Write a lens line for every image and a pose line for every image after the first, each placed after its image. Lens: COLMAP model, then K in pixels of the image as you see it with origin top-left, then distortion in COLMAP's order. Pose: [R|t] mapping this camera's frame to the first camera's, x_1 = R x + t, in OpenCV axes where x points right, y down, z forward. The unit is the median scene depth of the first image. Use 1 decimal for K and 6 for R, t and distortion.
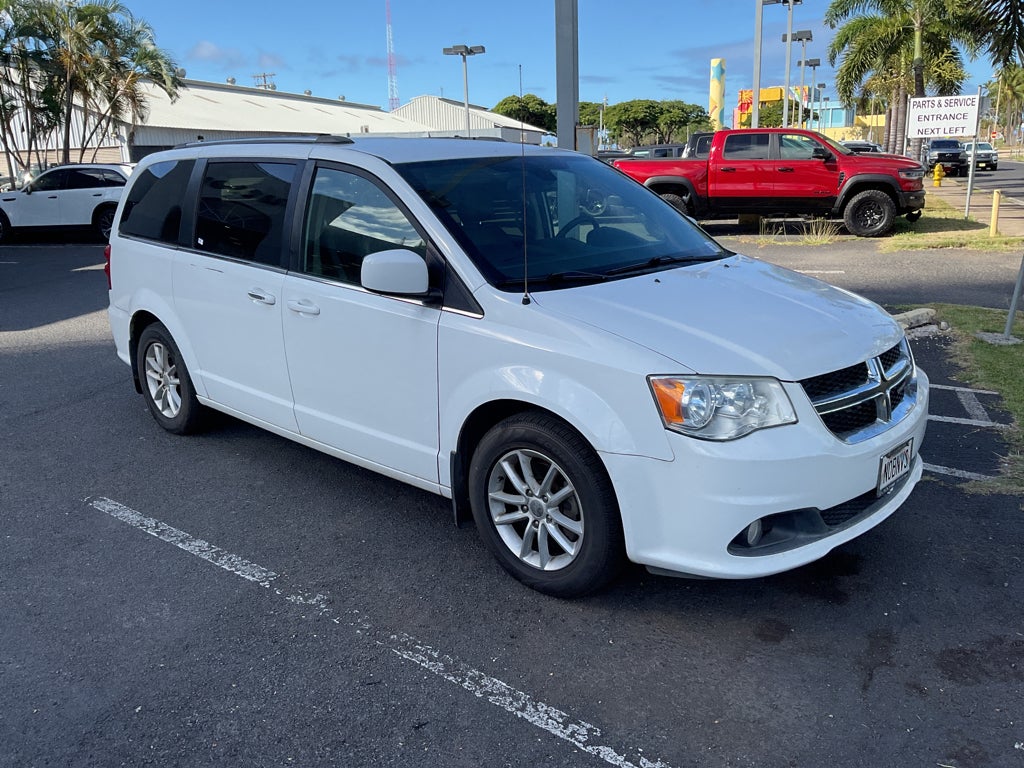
lens RADIAL K [[859.5, 0, 523.3], [0, 859.5, 377.1], [0, 0, 1]] dist [0.046078, -0.086150]
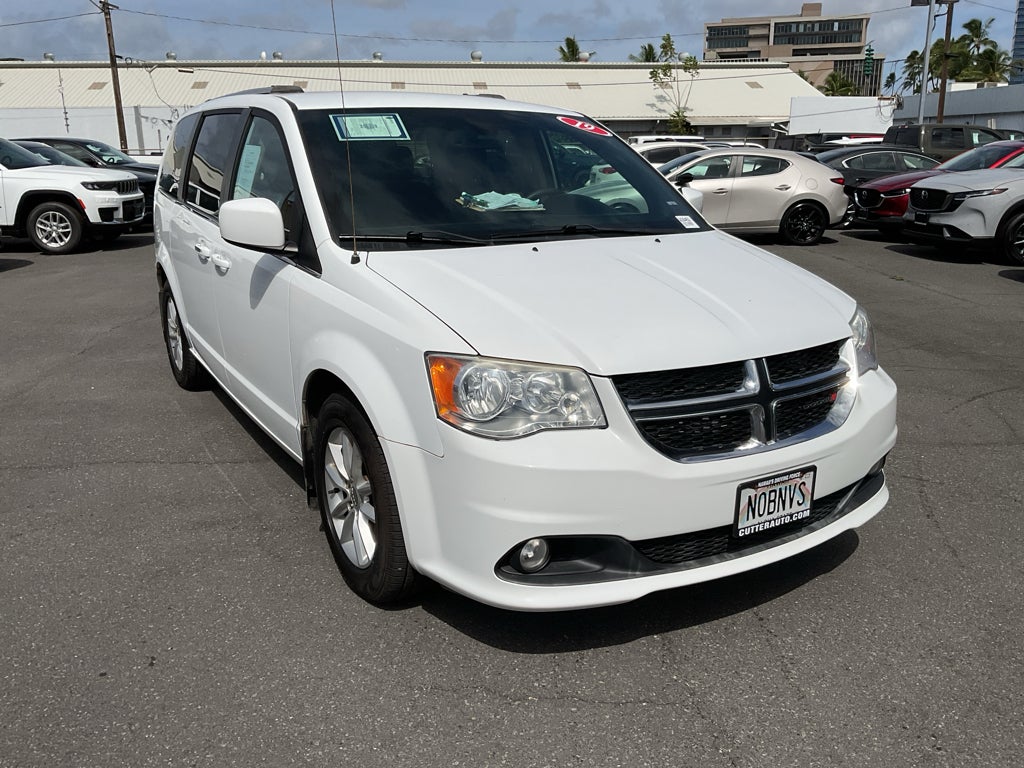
lens RADIAL K [[859.5, 0, 502.4], [0, 859.5, 386.1], [0, 0, 1]] dist [0.046078, -0.086150]
pose [[0.960288, 0.097692, -0.261350, 0.390100], [-0.092429, 0.995192, 0.032385, -0.002247], [0.263257, -0.006943, 0.964701, 0.186852]]
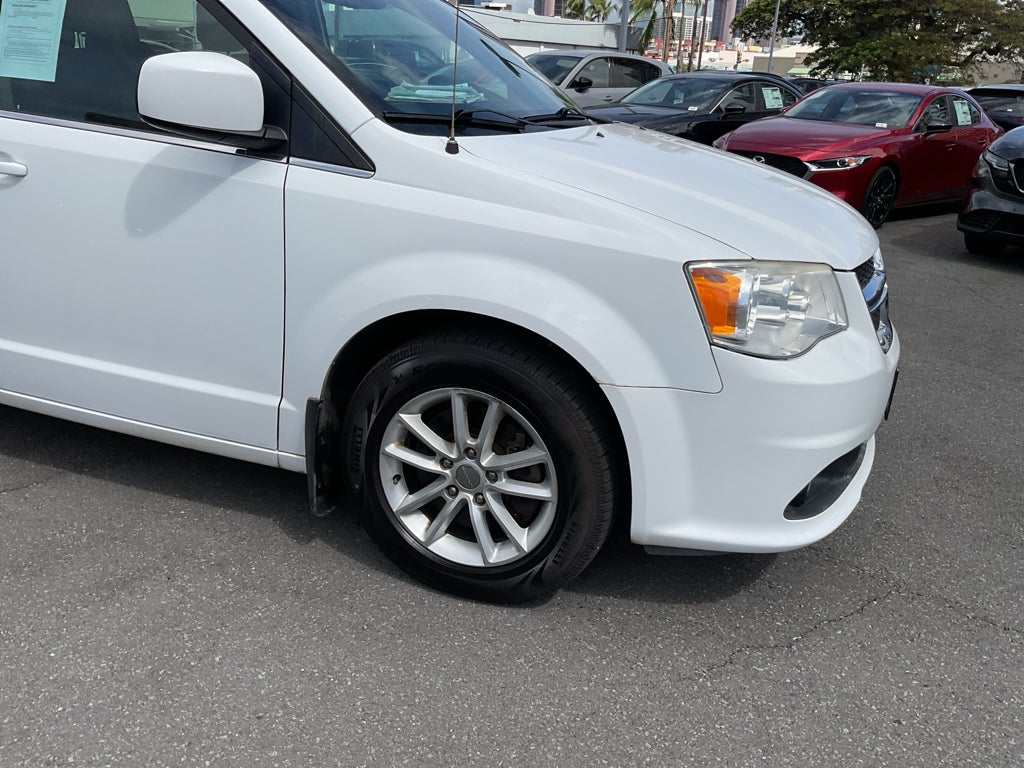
lens RADIAL K [[859.5, 0, 514.6], [0, 859.5, 391.8], [0, 0, 1]] dist [0.046078, -0.086150]
pose [[0.917340, -0.062161, 0.393222, -0.210248], [0.022364, 0.994221, 0.104994, 0.021323], [-0.397476, -0.087521, 0.913429, 0.399695]]
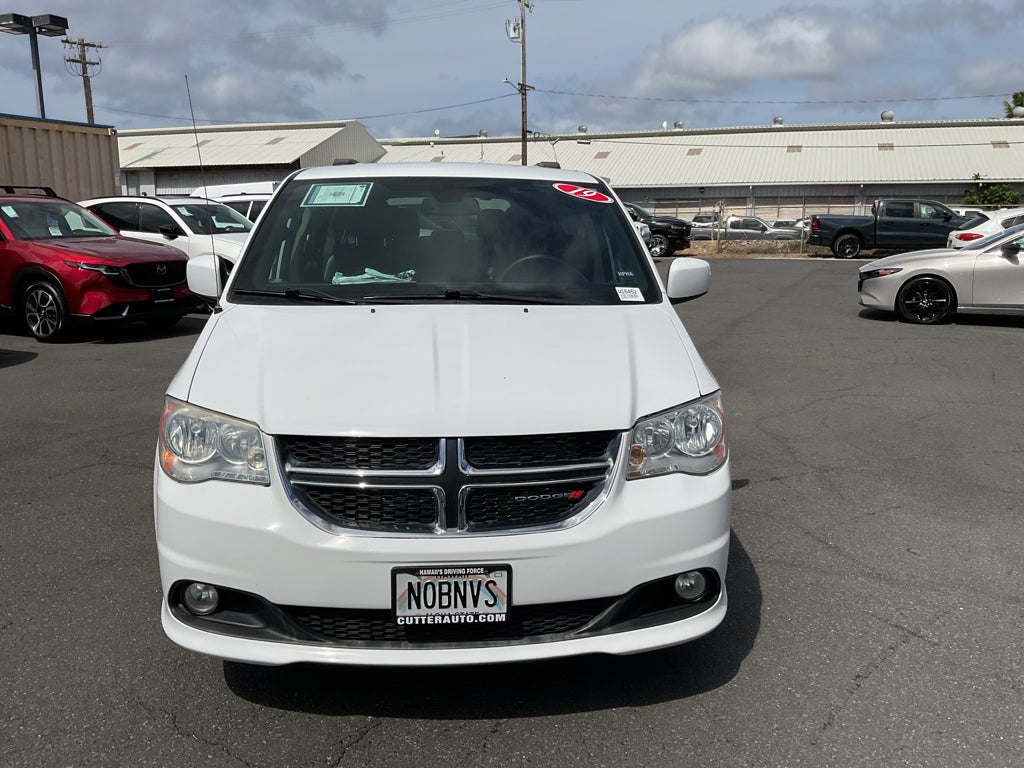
lens RADIAL K [[859.5, 0, 504.6], [0, 859.5, 380.0], [0, 0, 1]] dist [0.046078, -0.086150]
pose [[0.739033, 0.156634, -0.655206, 0.904711], [-0.190012, 0.981571, 0.020333, -0.093850], [0.646317, 0.109470, 0.755176, 0.473385]]
